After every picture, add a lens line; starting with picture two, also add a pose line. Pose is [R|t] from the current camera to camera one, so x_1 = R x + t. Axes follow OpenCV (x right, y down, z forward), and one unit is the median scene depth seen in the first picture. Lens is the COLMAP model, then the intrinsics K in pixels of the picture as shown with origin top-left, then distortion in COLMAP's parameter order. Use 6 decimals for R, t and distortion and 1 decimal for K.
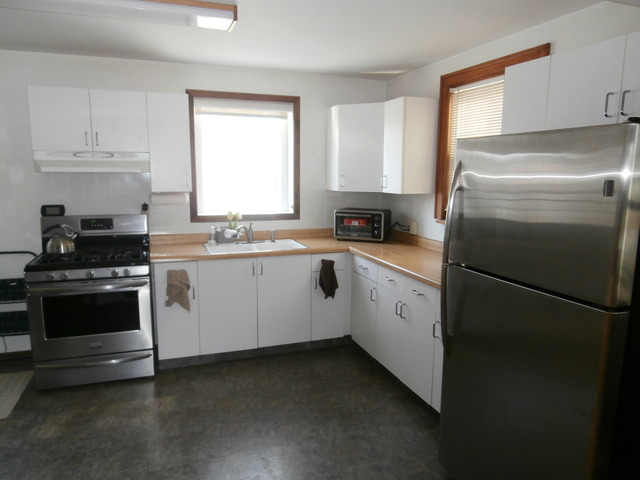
lens RADIAL K [[452.1, 0, 325.8], [0, 452.1, 238.8], [0, 0, 1]] dist [-0.048639, 0.007017]
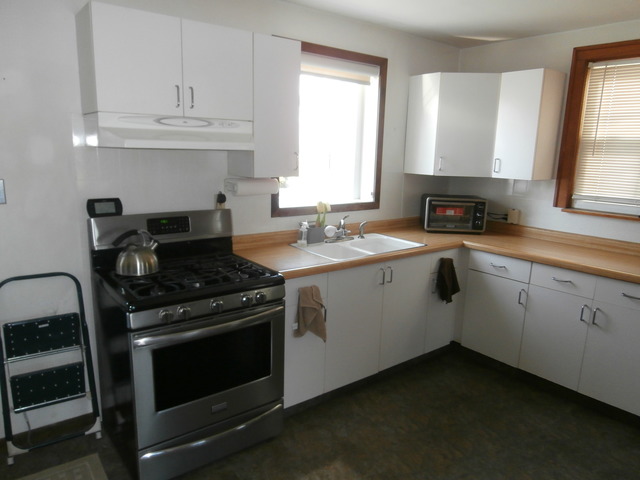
lens RADIAL K [[452.1, 0, 314.0], [0, 452.1, 240.0], [0, 0, 1]] dist [-0.048639, 0.007017]
pose [[0.957500, -0.041002, 0.285503, -0.468133], [0.023878, 0.997715, 0.063206, -0.045817], [-0.287442, -0.053702, 0.956291, 0.266905]]
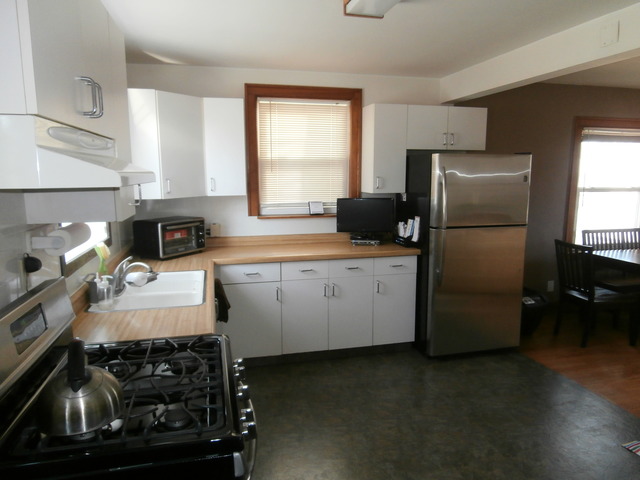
lens RADIAL K [[452.1, 0, 317.9], [0, 452.1, 243.6], [0, 0, 1]] dist [-0.048639, 0.007017]
pose [[0.124431, -0.161865, 0.978936, -0.777584], [0.146832, 0.978745, 0.143170, -0.108798], [-0.981304, 0.125925, 0.145553, 0.674610]]
